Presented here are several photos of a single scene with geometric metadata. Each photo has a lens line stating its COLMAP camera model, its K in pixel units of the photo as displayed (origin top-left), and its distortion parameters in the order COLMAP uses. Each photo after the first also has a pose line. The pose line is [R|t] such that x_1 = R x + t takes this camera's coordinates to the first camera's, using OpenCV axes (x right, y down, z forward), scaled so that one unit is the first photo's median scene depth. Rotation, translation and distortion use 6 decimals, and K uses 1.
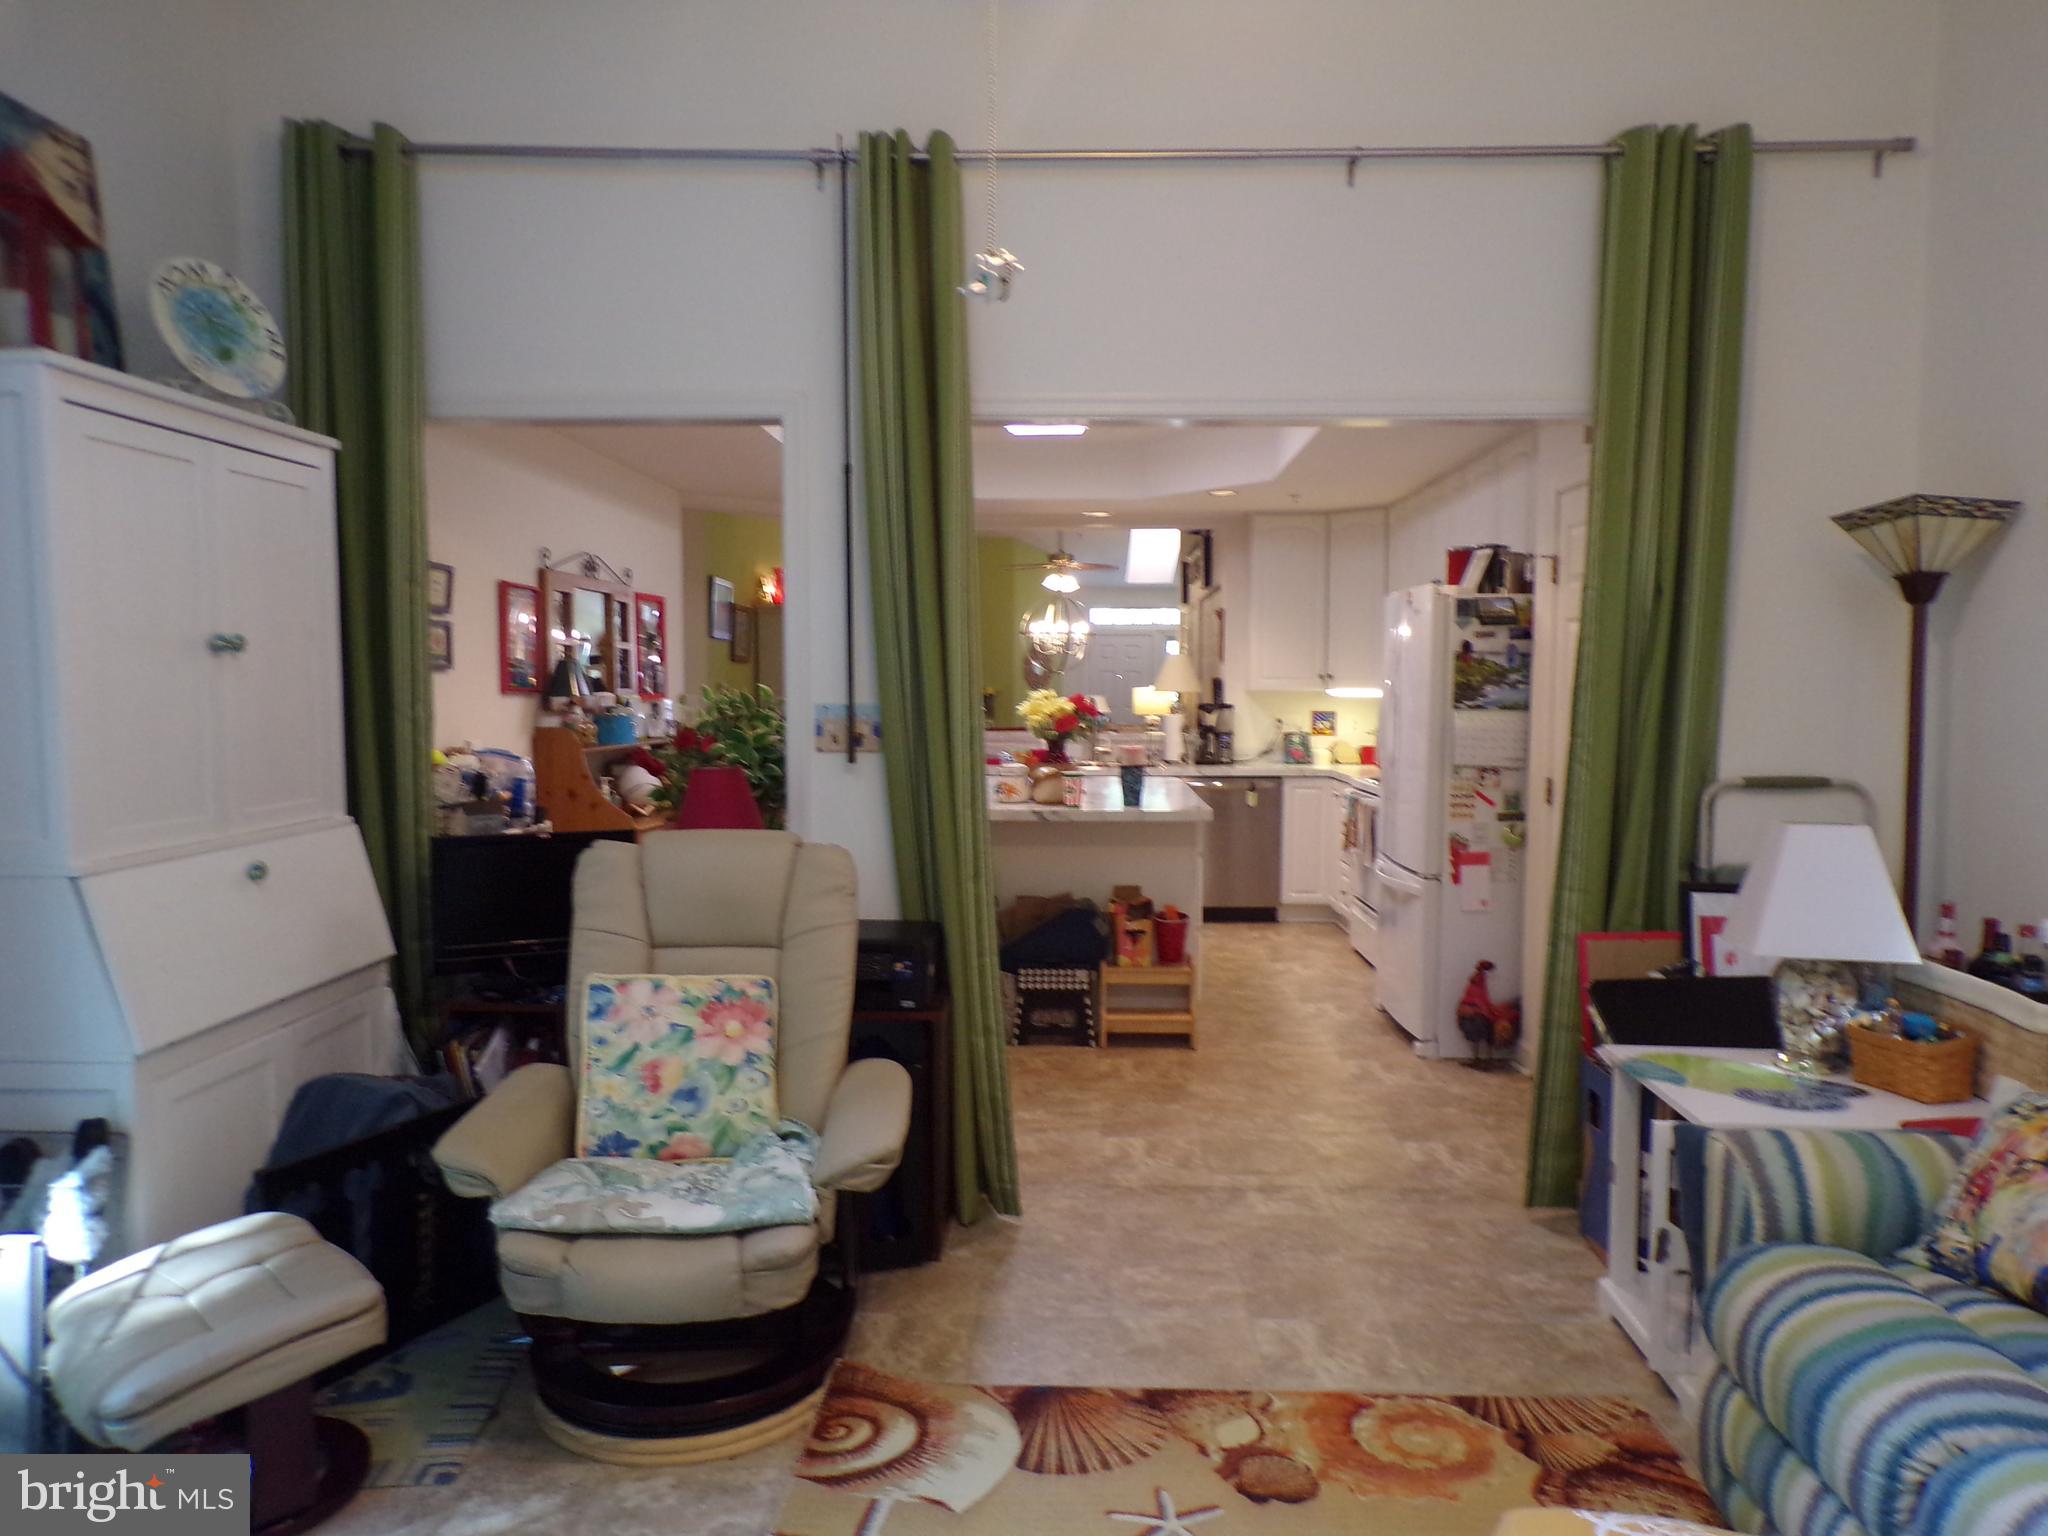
lens RADIAL K [[1380.2, 0, 1021.0], [0, 1380.2, 775.4], [0, 0, 1]] dist [-0.000459, 0.008276]
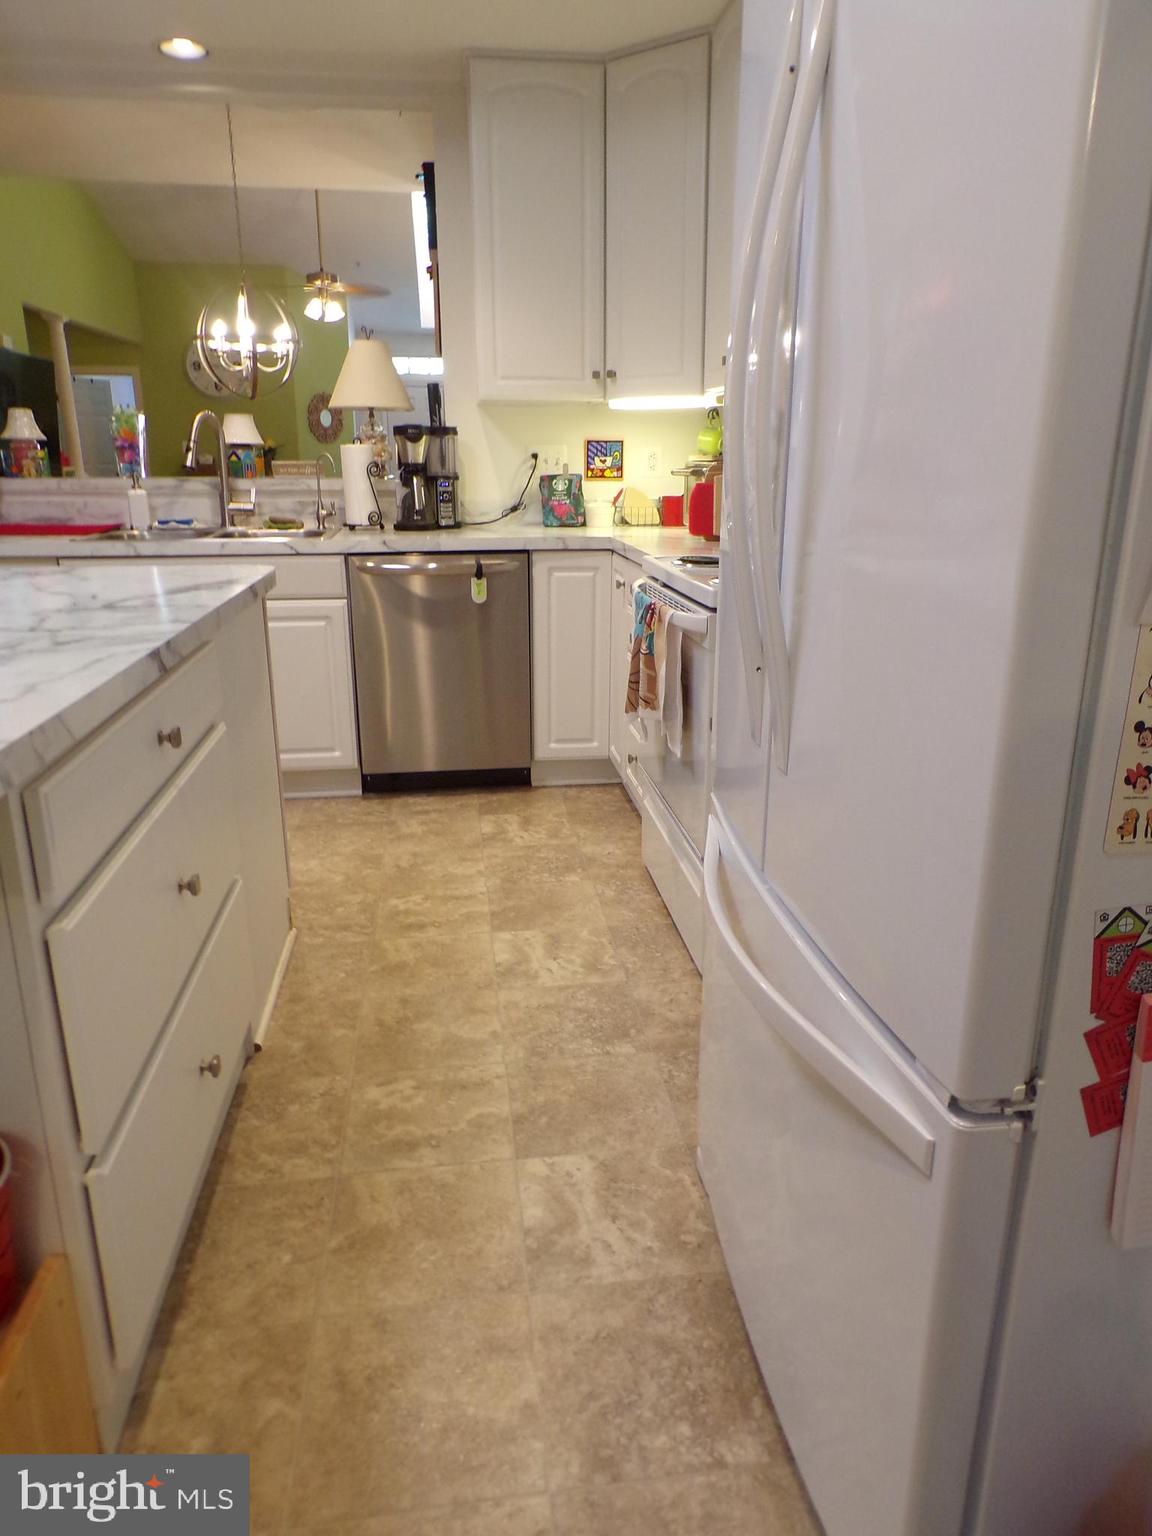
lens RADIAL K [[1035.2, 0, 578.9], [0, 1035.2, 761.7], [0, 0, 1]] dist [-0.000459, 0.008276]
pose [[0.986229, -0.049972, 0.157658, 0.213852], [0.014014, 0.975082, 0.221402, -0.013777], [-0.164793, -0.216143, 0.962354, 0.874552]]
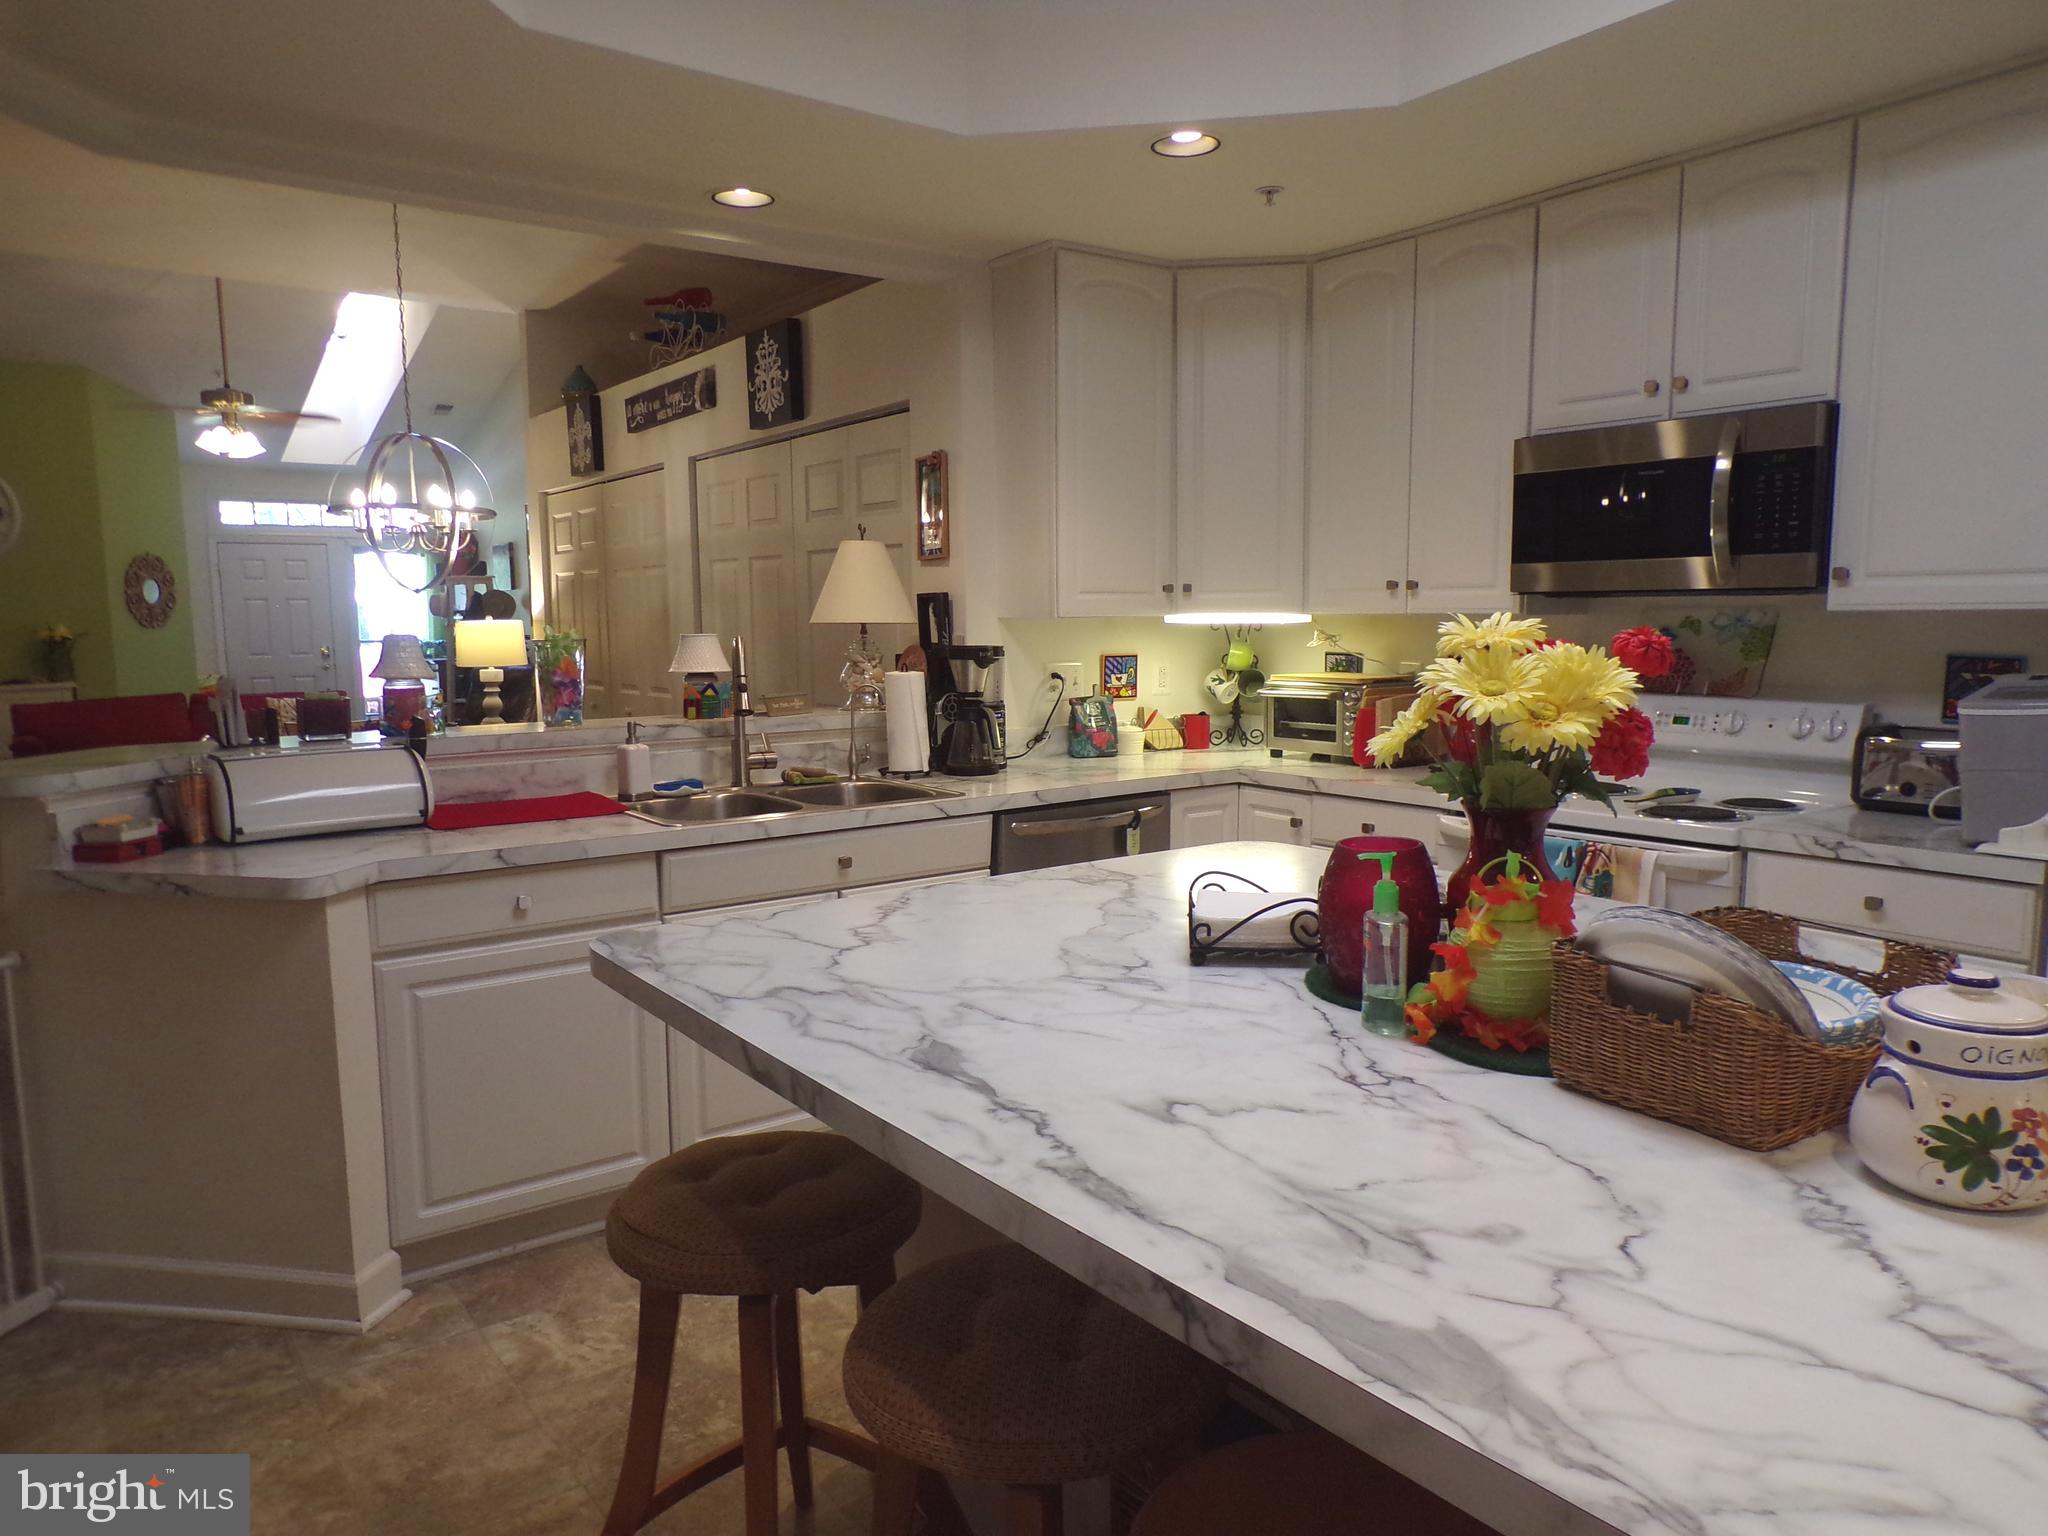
lens RADIAL K [[1380.2, 0, 1025.2], [0, 1380.2, 784.9], [0, 0, 1]] dist [-0.000459, 0.008276]
pose [[0.782664, -0.089044, 0.616042, -0.246284], [0.054091, 0.995700, 0.075200, -0.064907], [-0.620089, -0.025534, 0.784116, 1.012964]]
